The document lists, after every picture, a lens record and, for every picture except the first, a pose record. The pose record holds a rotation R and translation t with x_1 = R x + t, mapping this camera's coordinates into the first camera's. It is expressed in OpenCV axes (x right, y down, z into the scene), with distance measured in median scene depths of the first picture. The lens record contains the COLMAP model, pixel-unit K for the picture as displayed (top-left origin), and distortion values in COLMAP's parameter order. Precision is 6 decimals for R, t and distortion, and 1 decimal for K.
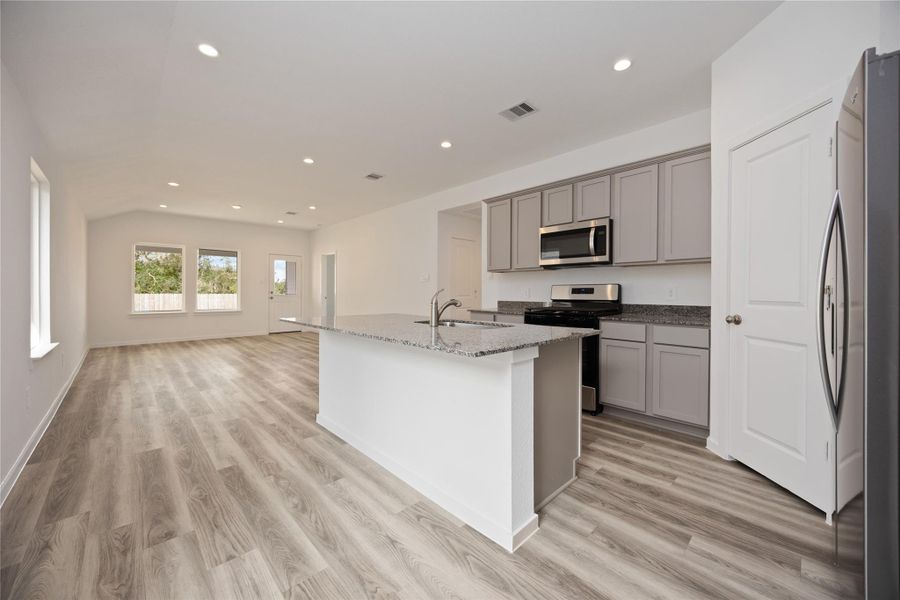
lens RADIAL K [[339.8, 0, 447.7], [0, 339.8, 291.2], [0, 0, 1]] dist [-0.004597, 0.000154]
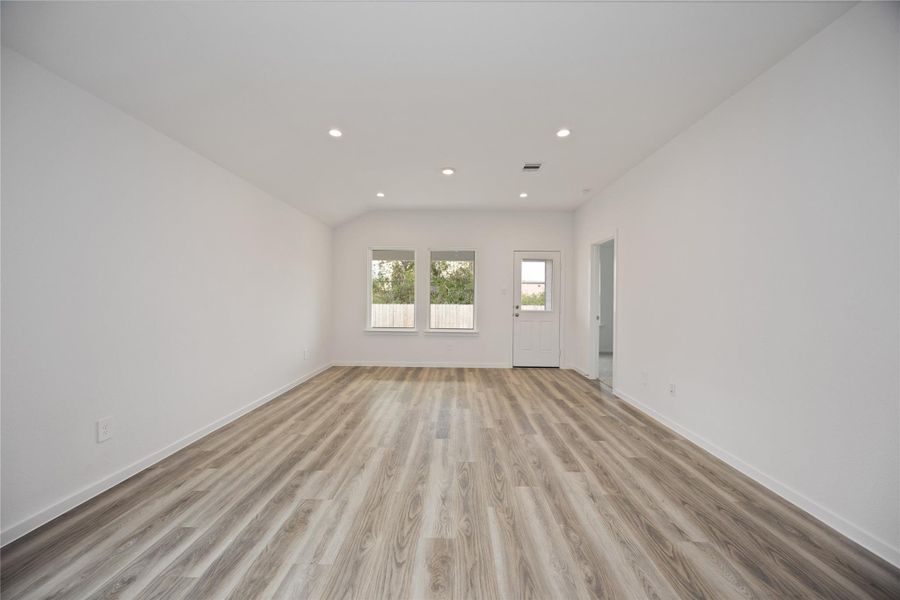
lens RADIAL K [[339.8, 0, 450.6], [0, 339.8, 294.0], [0, 0, 1]] dist [-0.004597, 0.000154]
pose [[0.716410, 0.002955, -0.697673, -0.149982], [-0.022223, 0.999580, -0.018586, -0.009184], [0.697325, 0.028820, 0.716175, 0.459001]]
